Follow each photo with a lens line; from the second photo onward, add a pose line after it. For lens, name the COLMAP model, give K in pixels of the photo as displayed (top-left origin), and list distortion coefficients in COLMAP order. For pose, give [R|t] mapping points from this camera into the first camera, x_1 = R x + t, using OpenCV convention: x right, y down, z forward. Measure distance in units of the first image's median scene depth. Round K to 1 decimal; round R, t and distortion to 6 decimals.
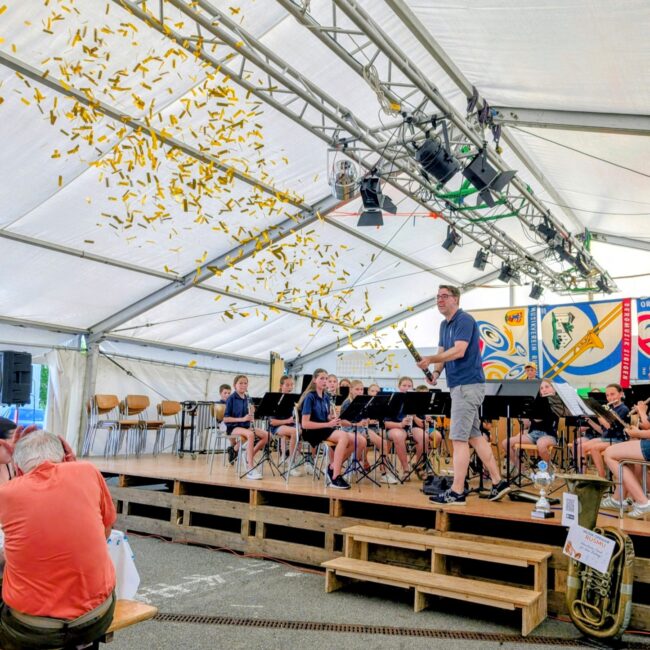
lens RADIAL K [[630.7, 0, 325.3], [0, 630.7, 353.1], [0, 0, 1]] dist [0.008101, 0.016801]
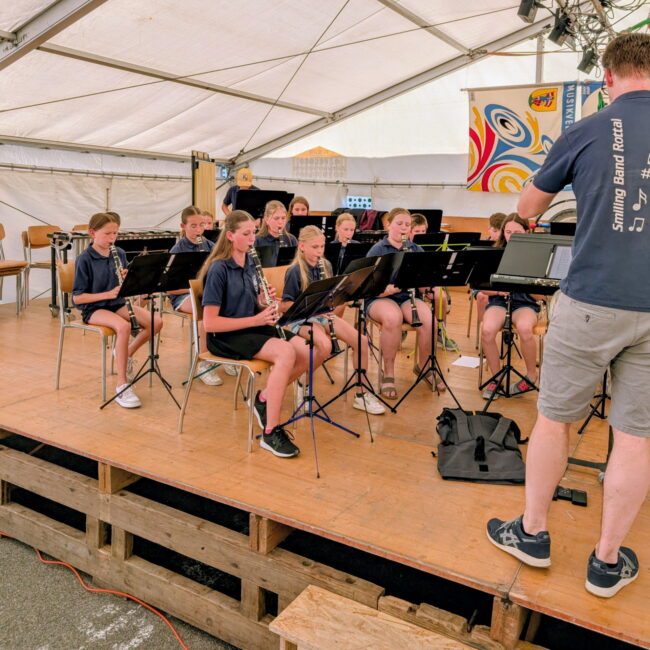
lens RADIAL K [[630.4, 0, 323.6], [0, 630.4, 241.3], [0, 0, 1]] dist [0.014541, -0.002337]
pose [[0.998821, -0.010603, 0.047370, 0.025068], [0.002162, 0.984600, 0.174810, -0.028907], [-0.048494, -0.174502, 0.983462, 0.342400]]
